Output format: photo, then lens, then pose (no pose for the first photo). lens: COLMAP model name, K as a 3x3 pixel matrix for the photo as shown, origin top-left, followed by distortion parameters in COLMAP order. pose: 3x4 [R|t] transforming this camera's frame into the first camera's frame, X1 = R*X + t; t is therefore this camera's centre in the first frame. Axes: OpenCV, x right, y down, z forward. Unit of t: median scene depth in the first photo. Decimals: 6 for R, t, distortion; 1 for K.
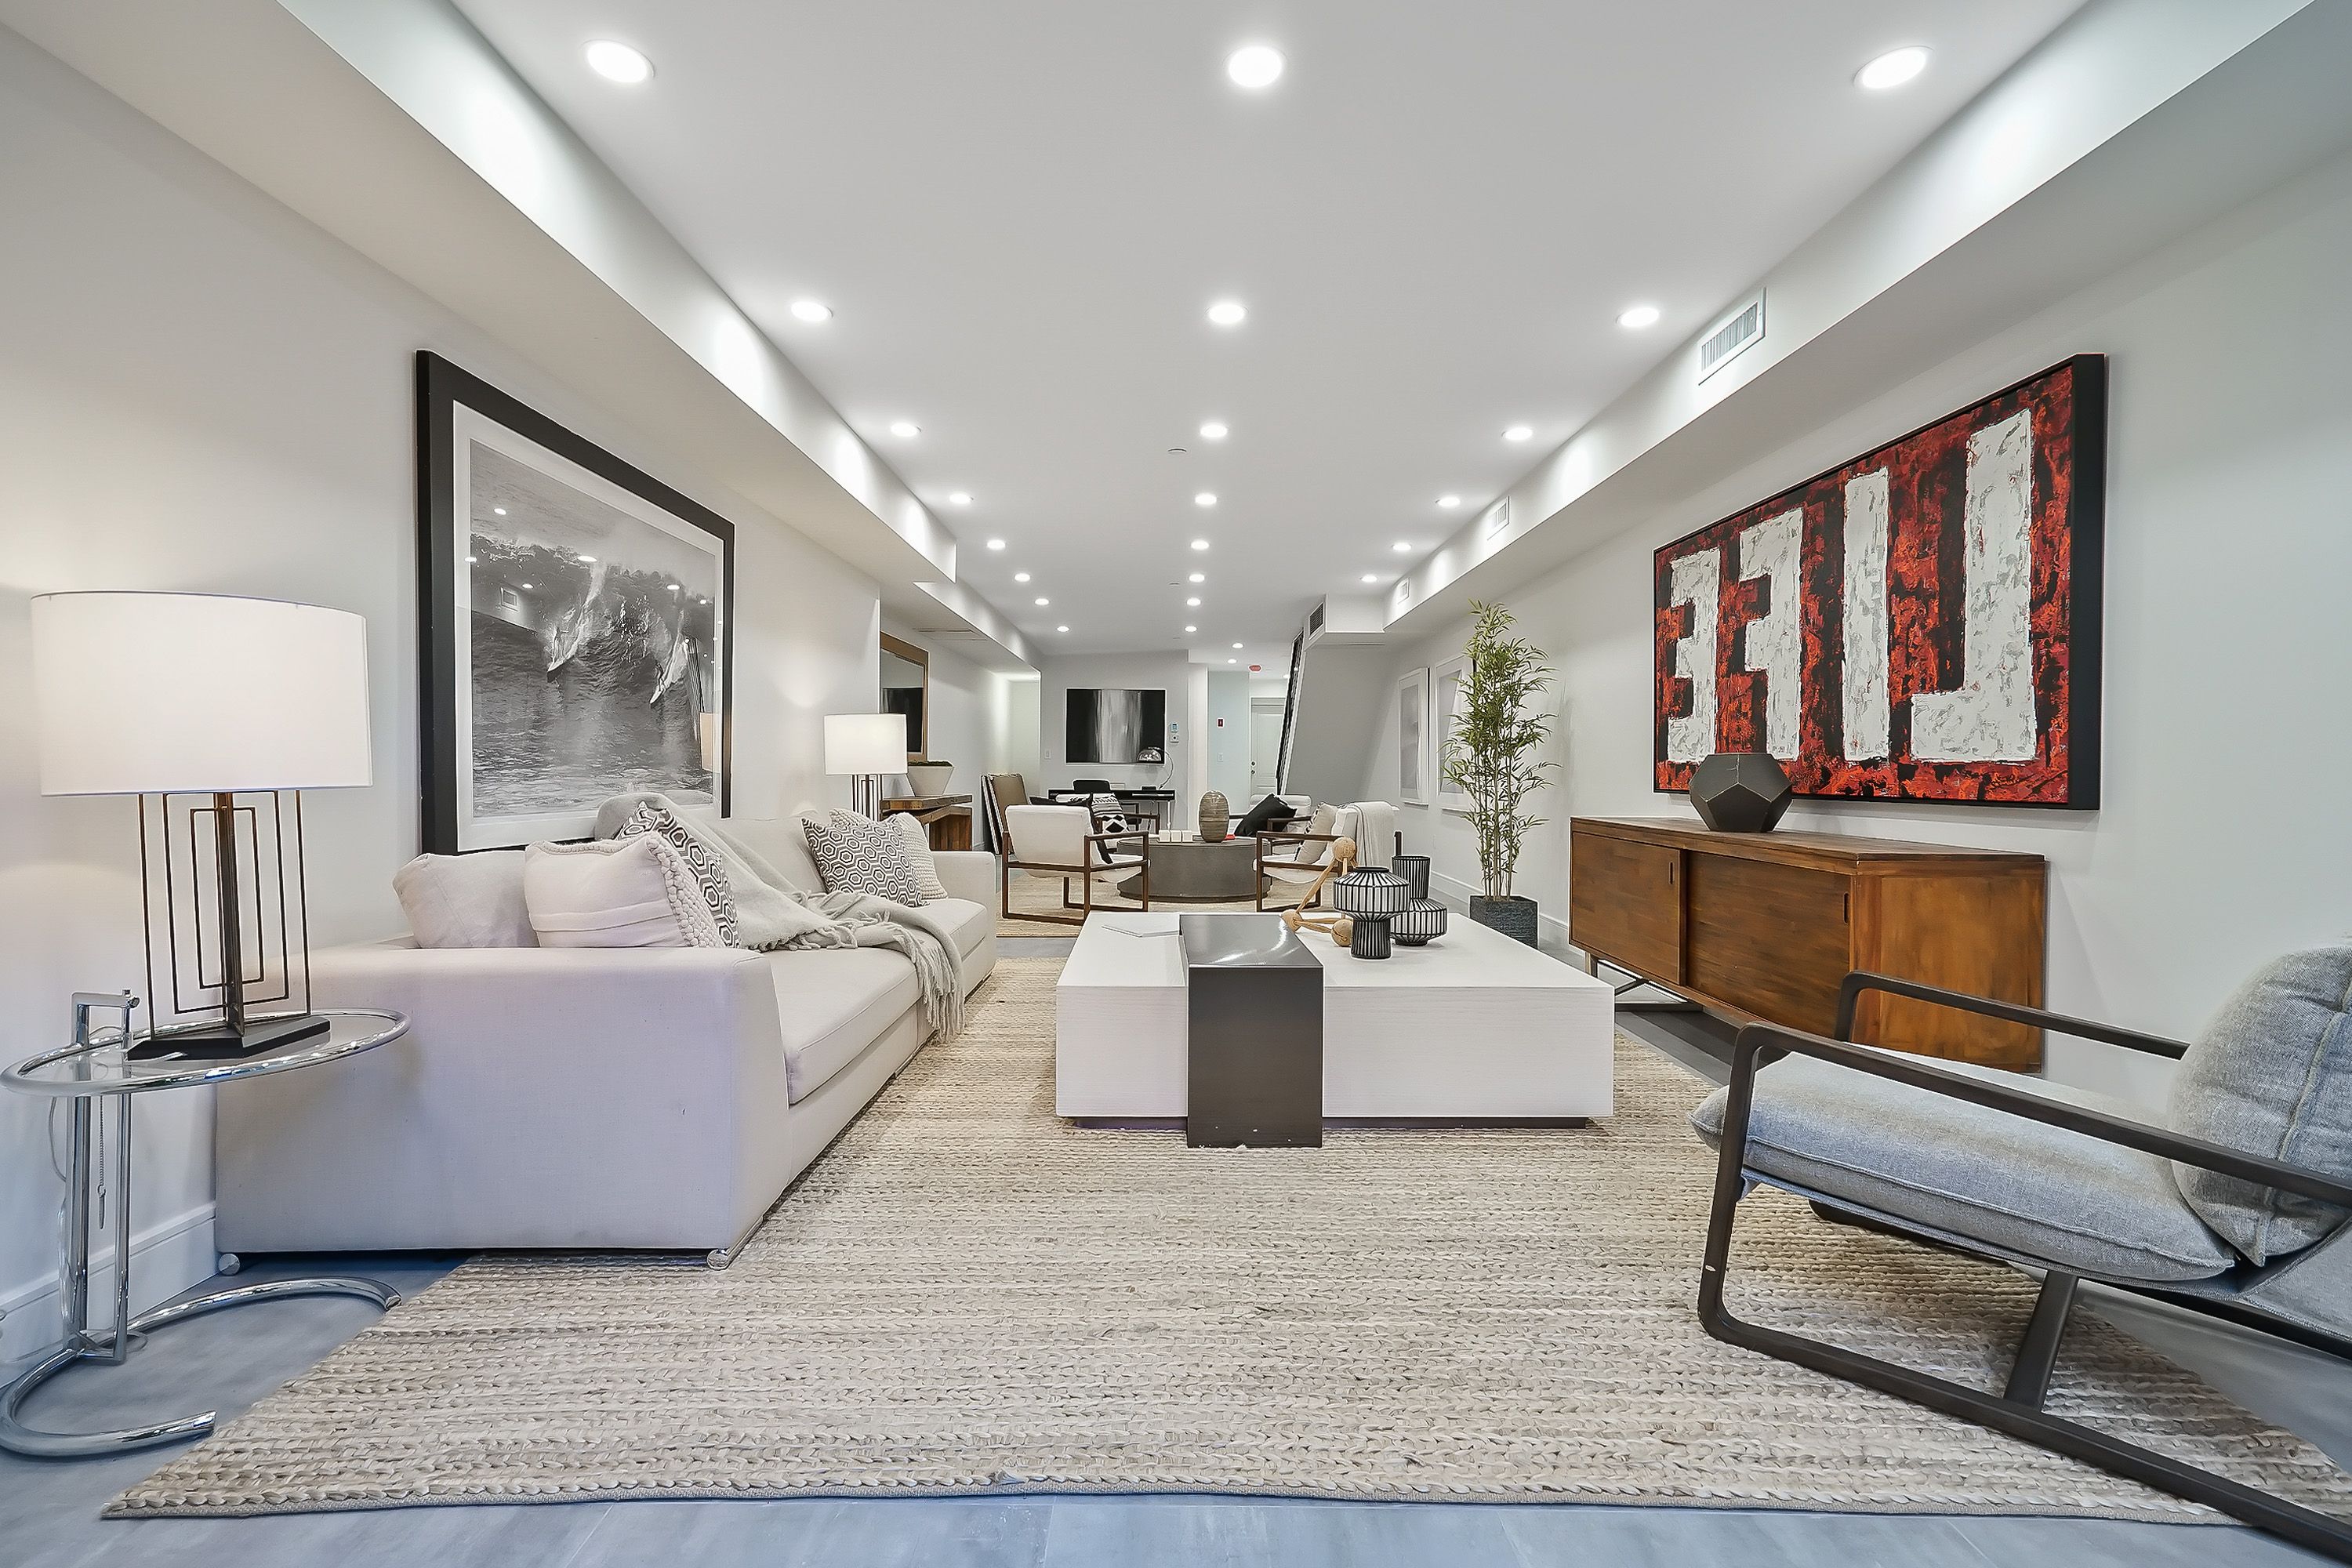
lens RADIAL K [[1089.6, 0, 1157.4], [0, 1089.6, 786.4], [0, 0, 1]] dist [0.001499, 0.000638]
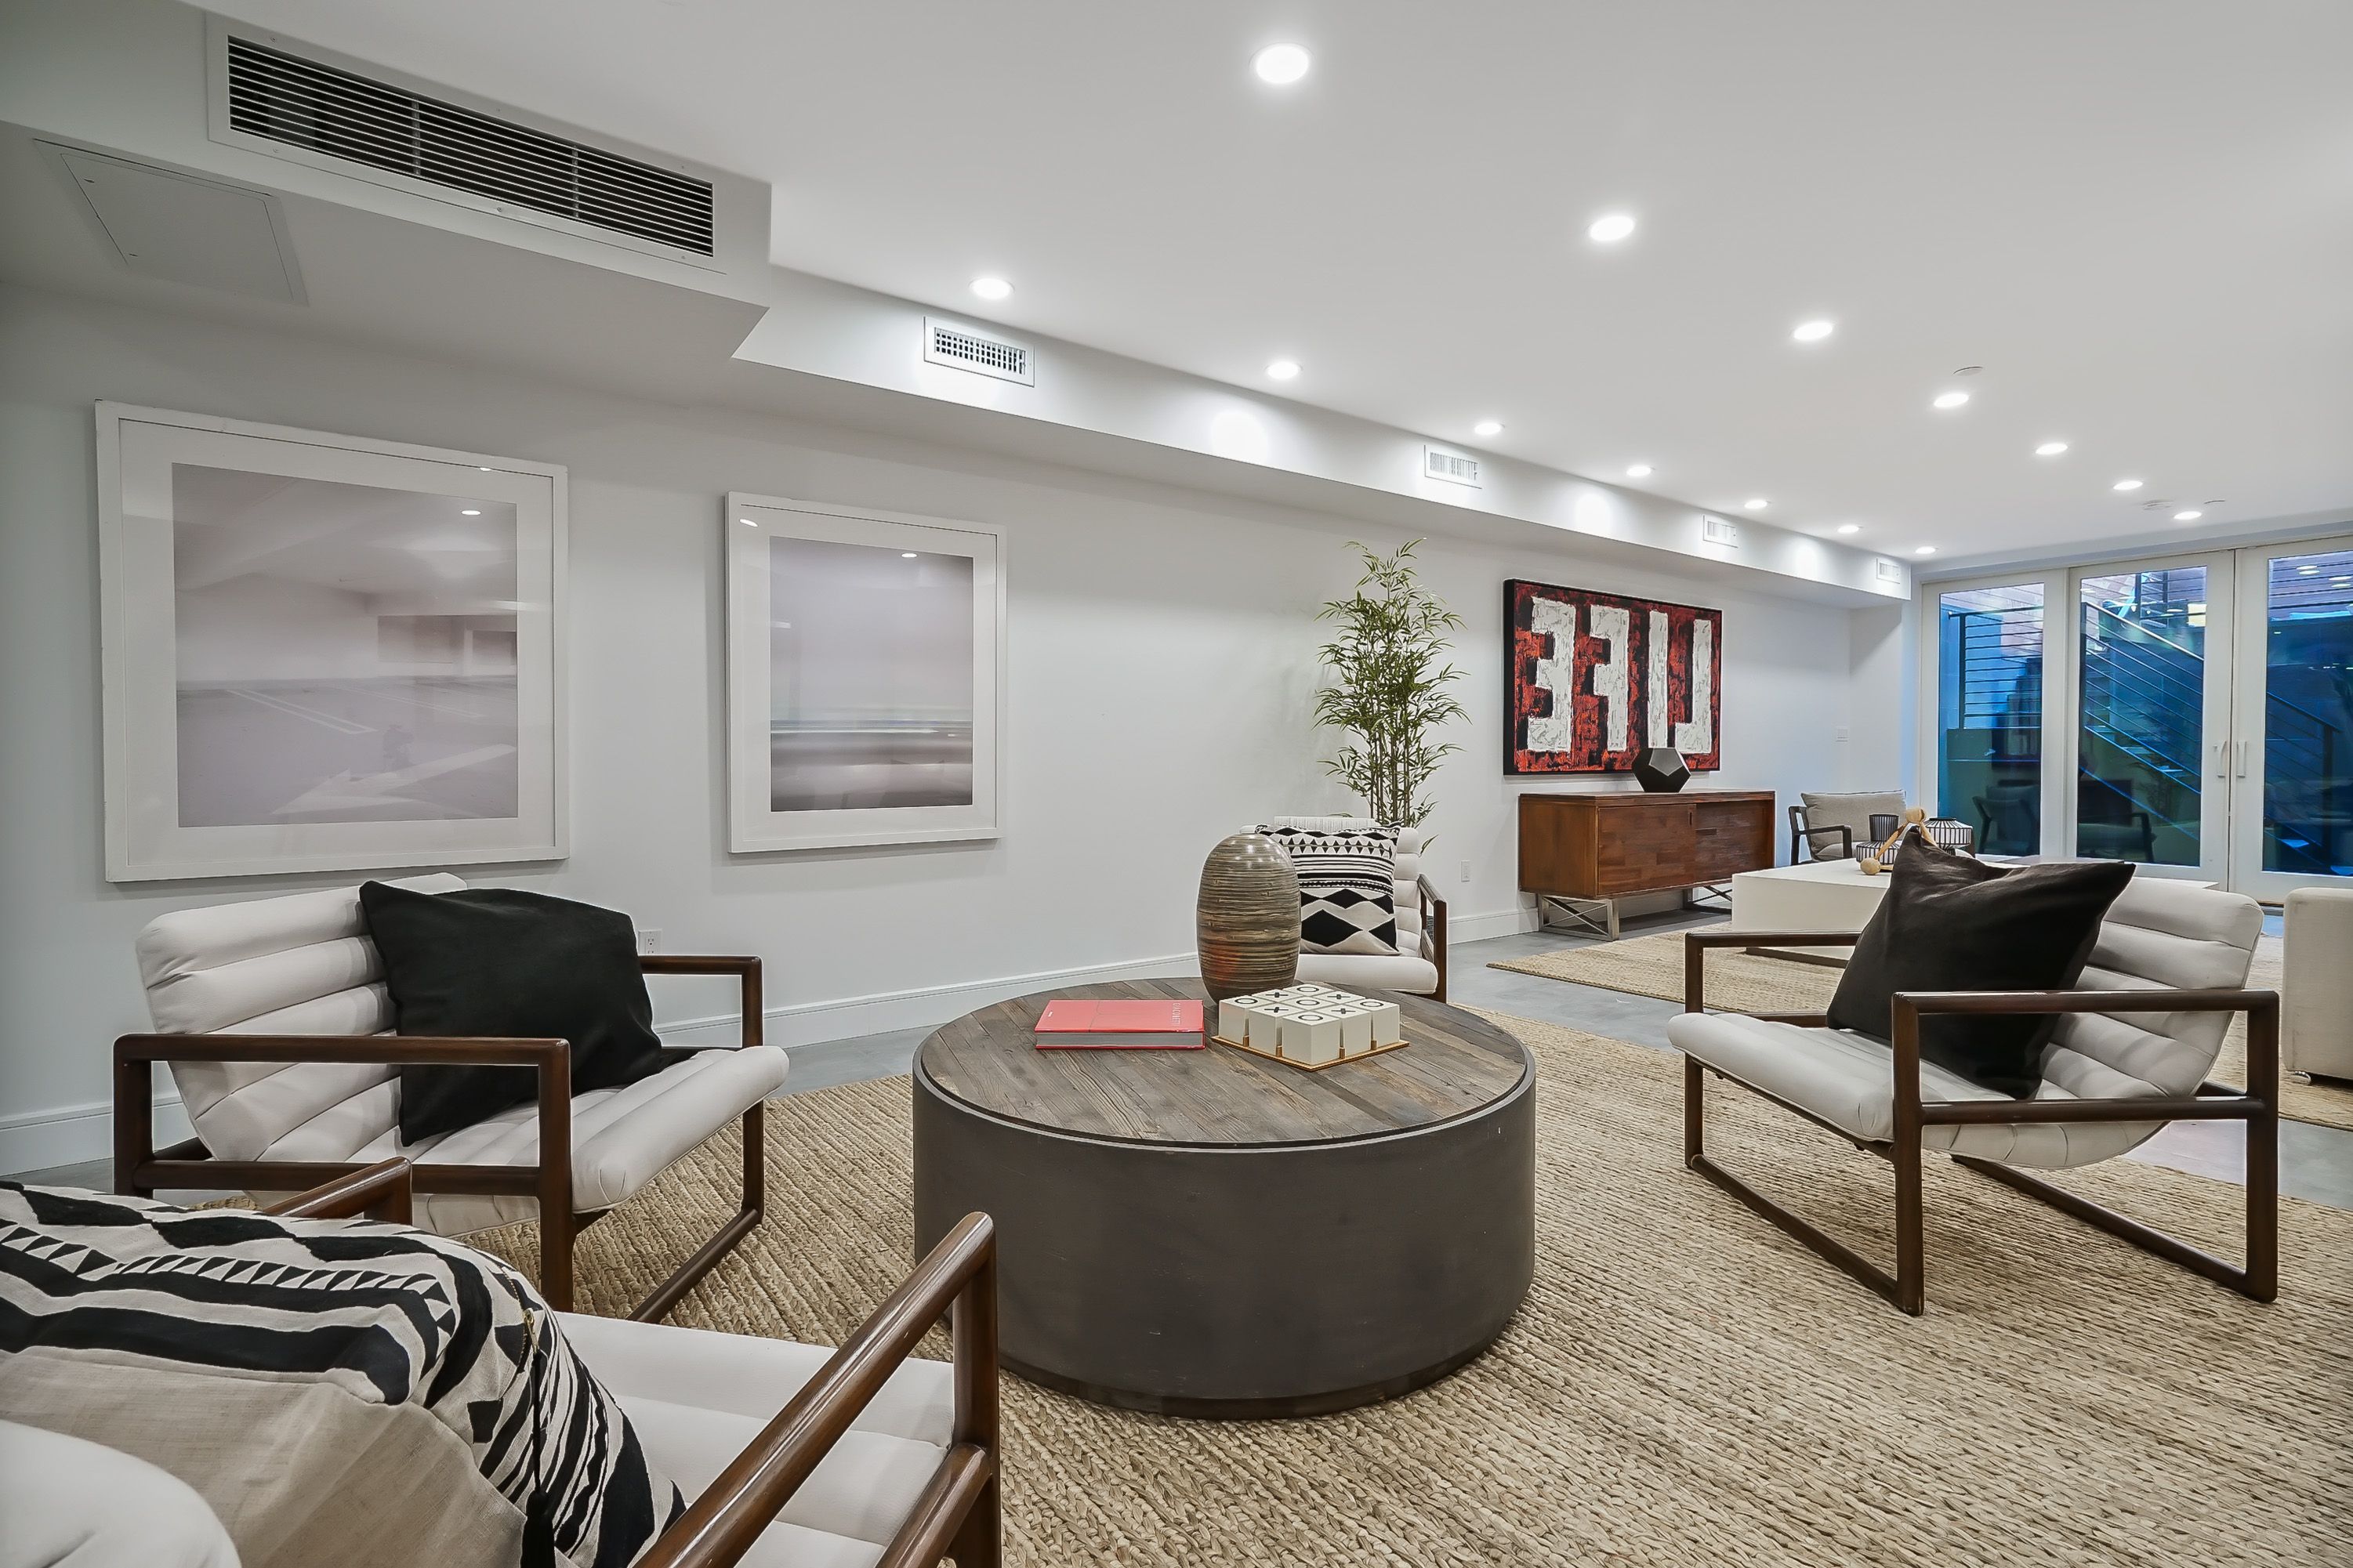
lens RADIAL K [[1078.3, 0, 1169.2], [0, 1078.3, 754.1], [0, 0, 1]] dist [-0.005793, 0.013757]
pose [[-0.599471, -0.009701, 0.800338, -0.379995], [0.005418, 0.999854, 0.016178, -0.052586], [-0.800378, 0.014034, -0.599331, 2.685927]]
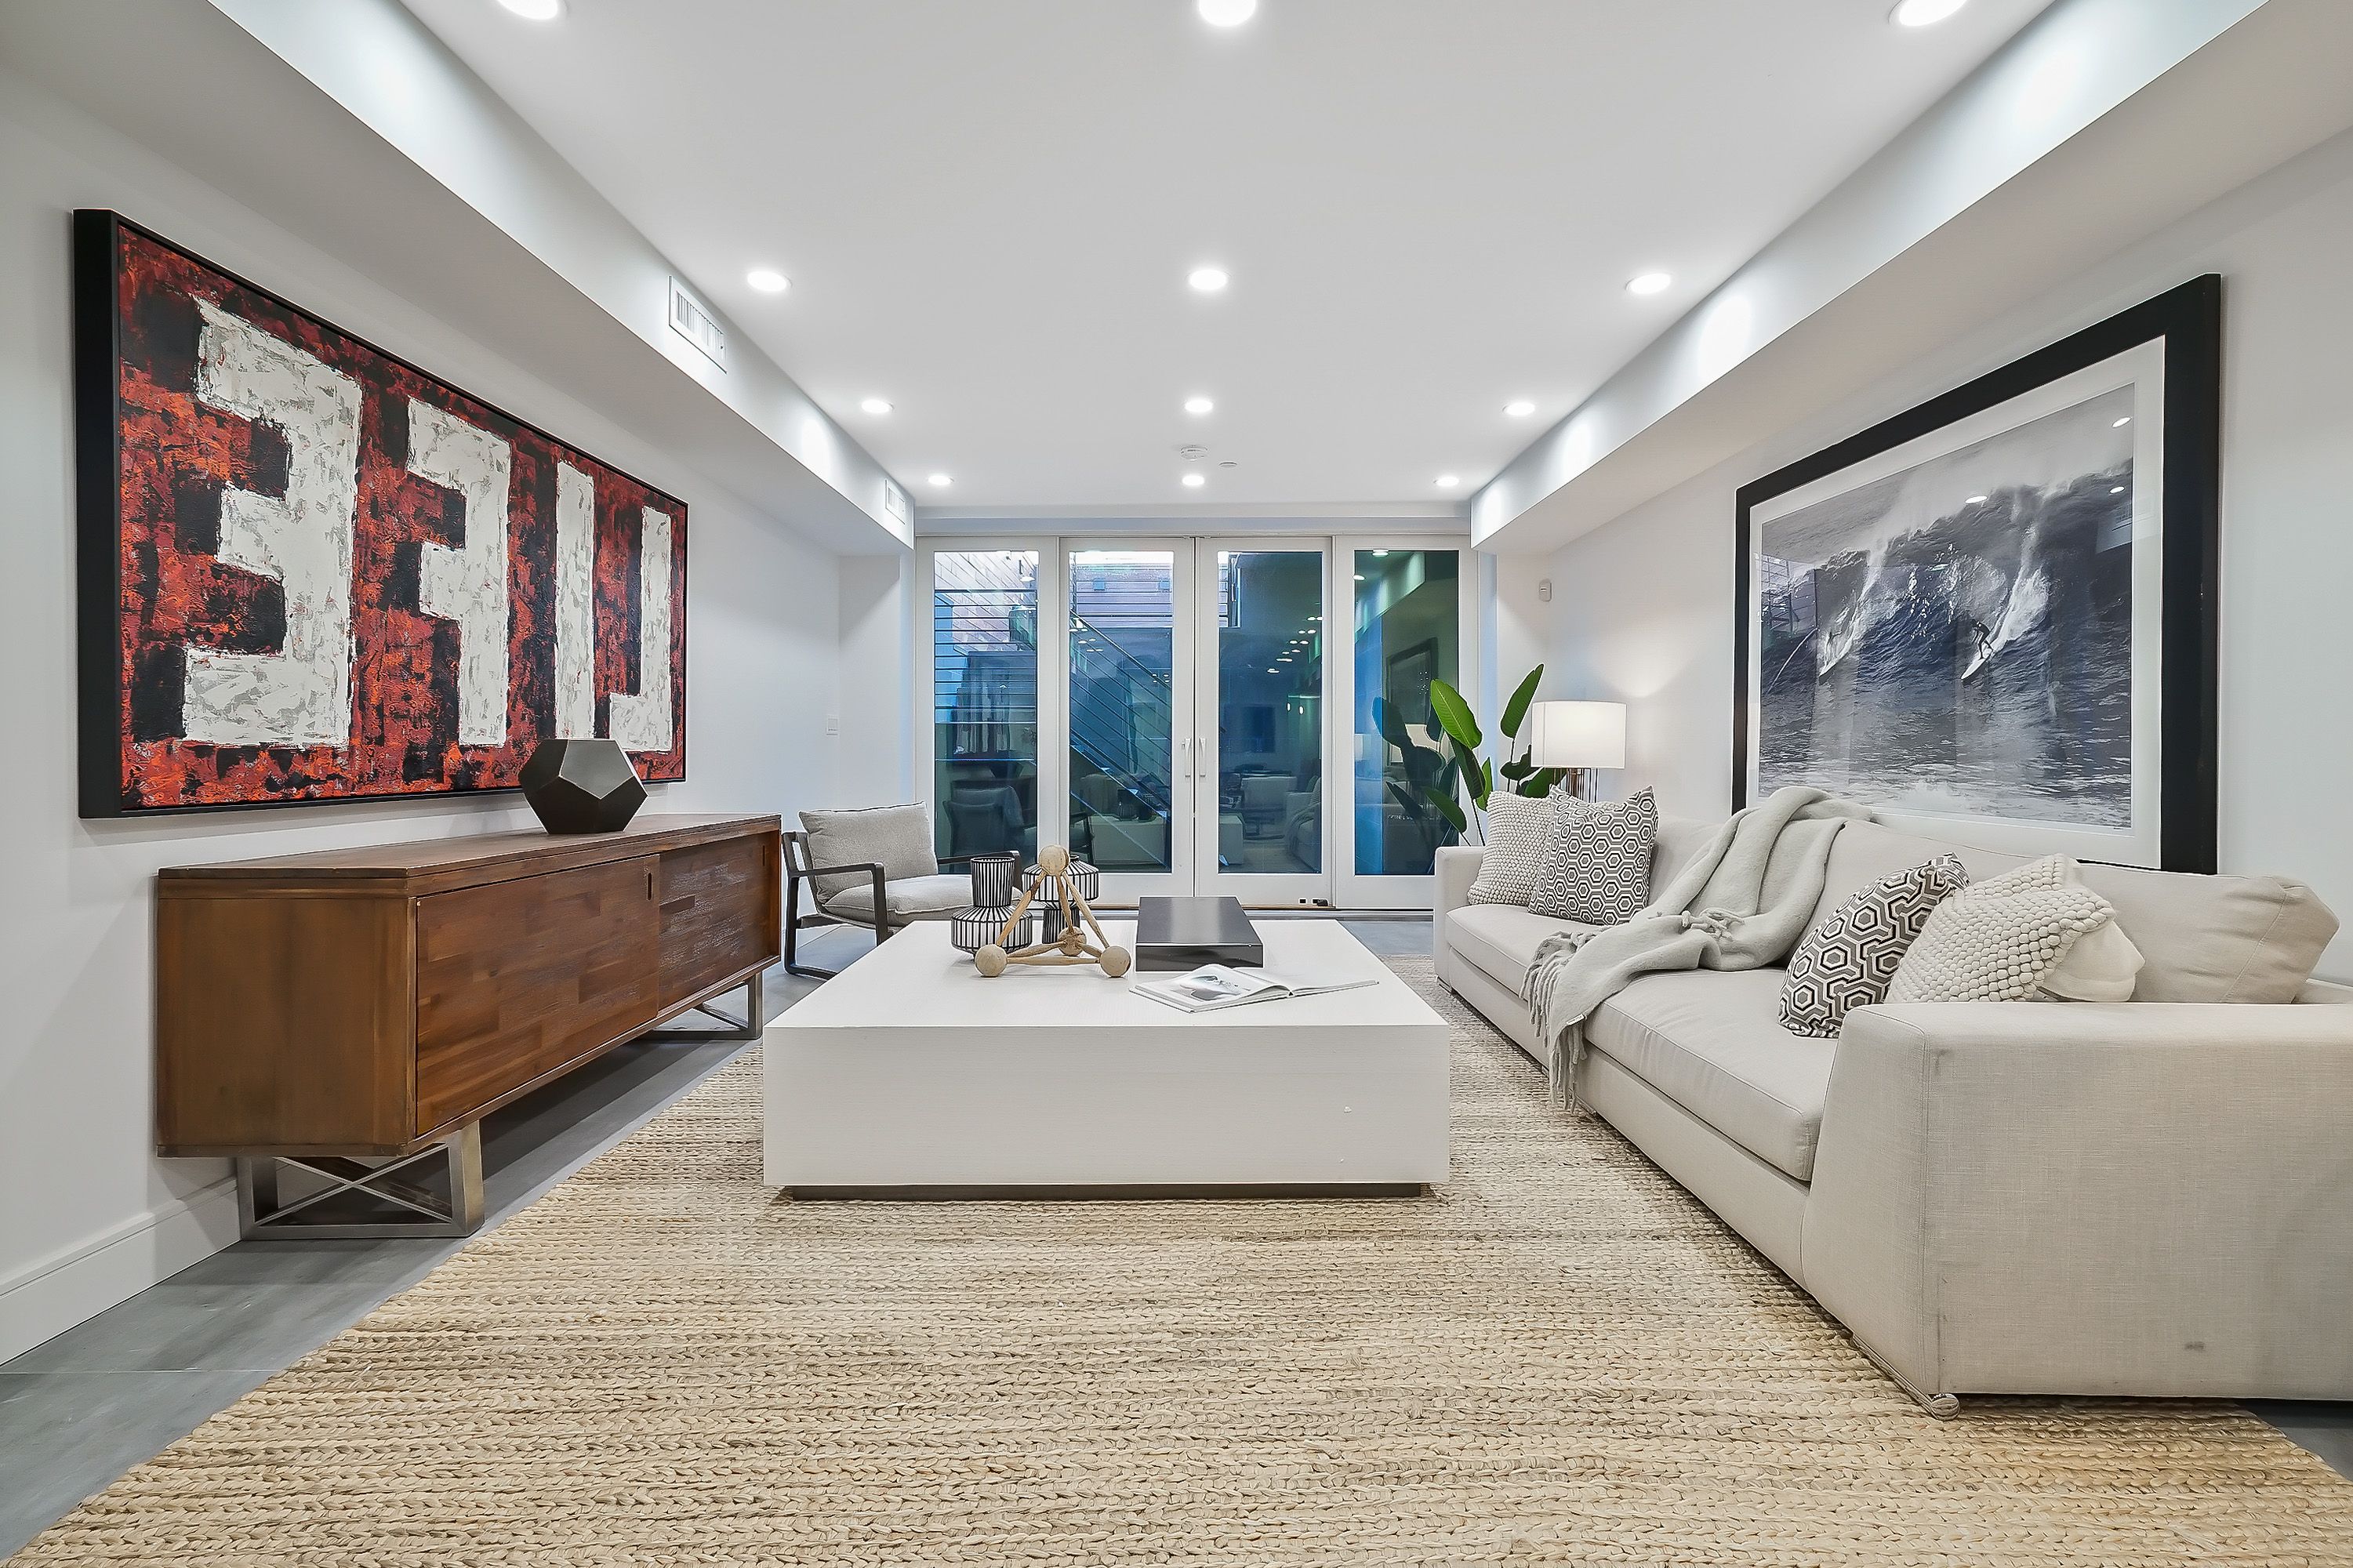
lens RADIAL K [[1078.4, 0, 1169.2], [0, 1078.4, 754.1], [0, 0, 1]] dist [-0.005793, 0.013757]
pose [[-0.999934, -0.004266, -0.010705, 0.094532], [-0.004434, 0.999867, 0.015681, -0.033945], [0.010637, 0.015728, -0.999820, 1.843086]]
